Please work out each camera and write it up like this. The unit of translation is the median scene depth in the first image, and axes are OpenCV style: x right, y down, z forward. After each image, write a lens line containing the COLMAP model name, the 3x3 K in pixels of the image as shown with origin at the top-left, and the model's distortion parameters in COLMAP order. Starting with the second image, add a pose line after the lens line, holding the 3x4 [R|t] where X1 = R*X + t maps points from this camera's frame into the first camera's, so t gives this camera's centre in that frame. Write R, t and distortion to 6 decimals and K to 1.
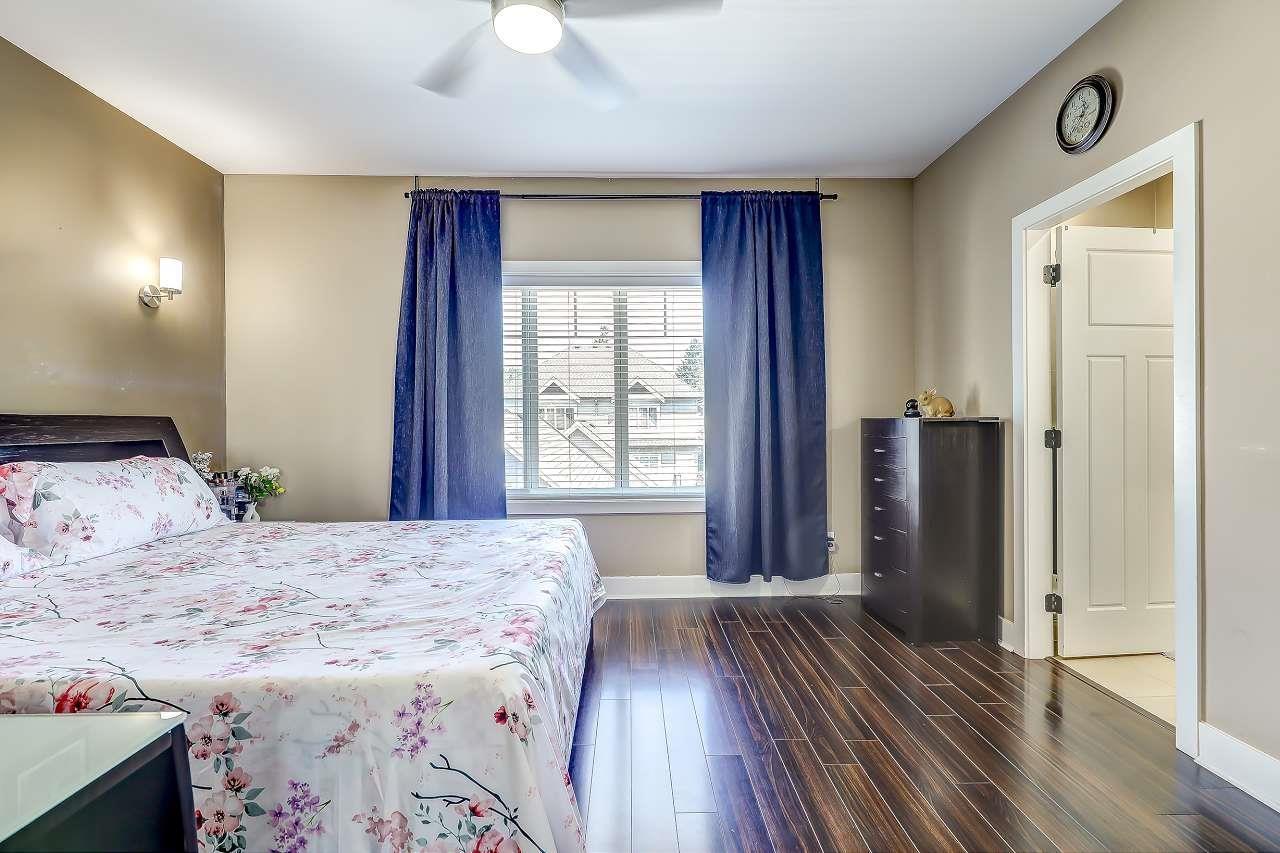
lens RADIAL K [[582.9, 0, 645.2], [0, 582.9, 417.2], [0, 0, 1]] dist [-0.000648, 0.000629]
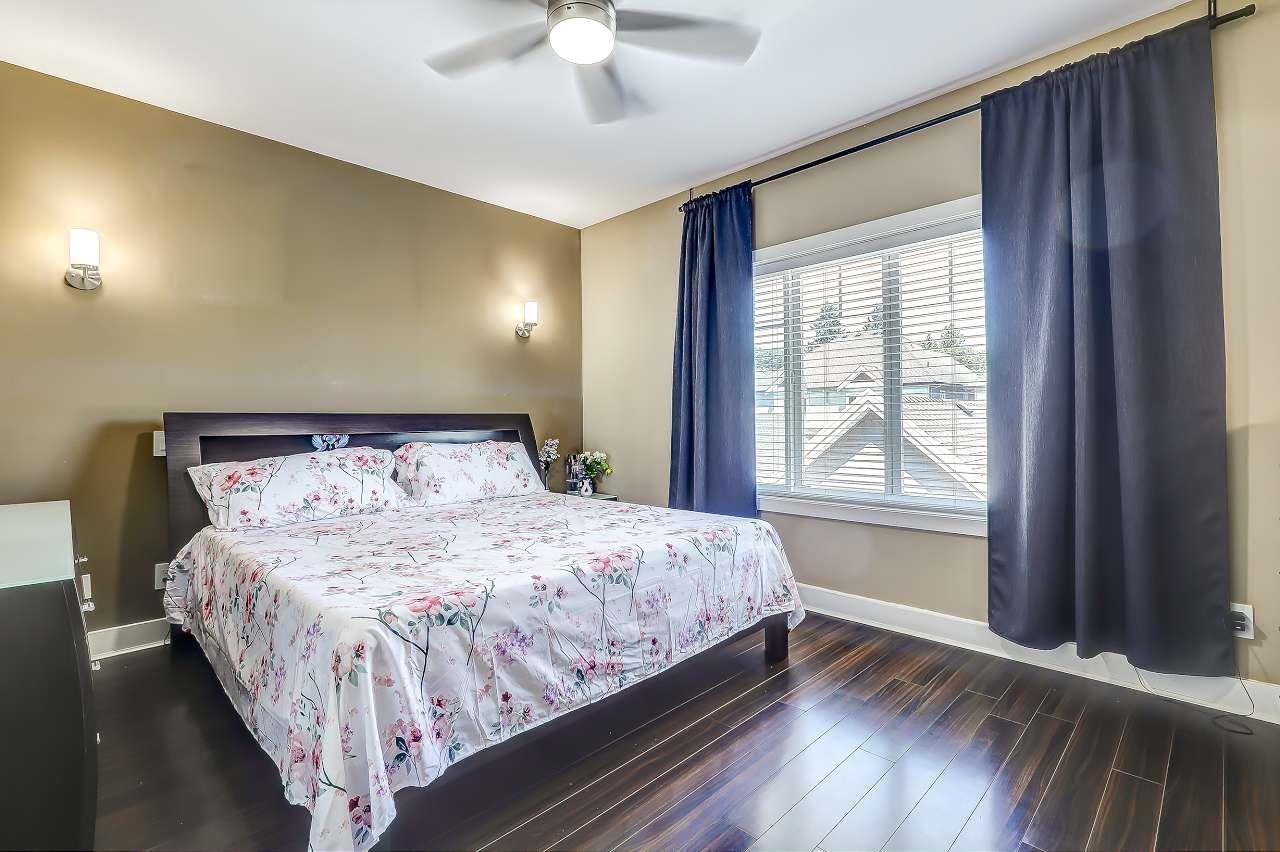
lens RADIAL K [[582.9, 0, 645.2], [0, 582.9, 416.7], [0, 0, 1]] dist [-0.000648, 0.000629]
pose [[0.689246, -0.004684, -0.724512, 0.340841], [0.014296, 0.999872, 0.007136, 0.000589], [0.724386, -0.015276, 0.689225, 0.190909]]
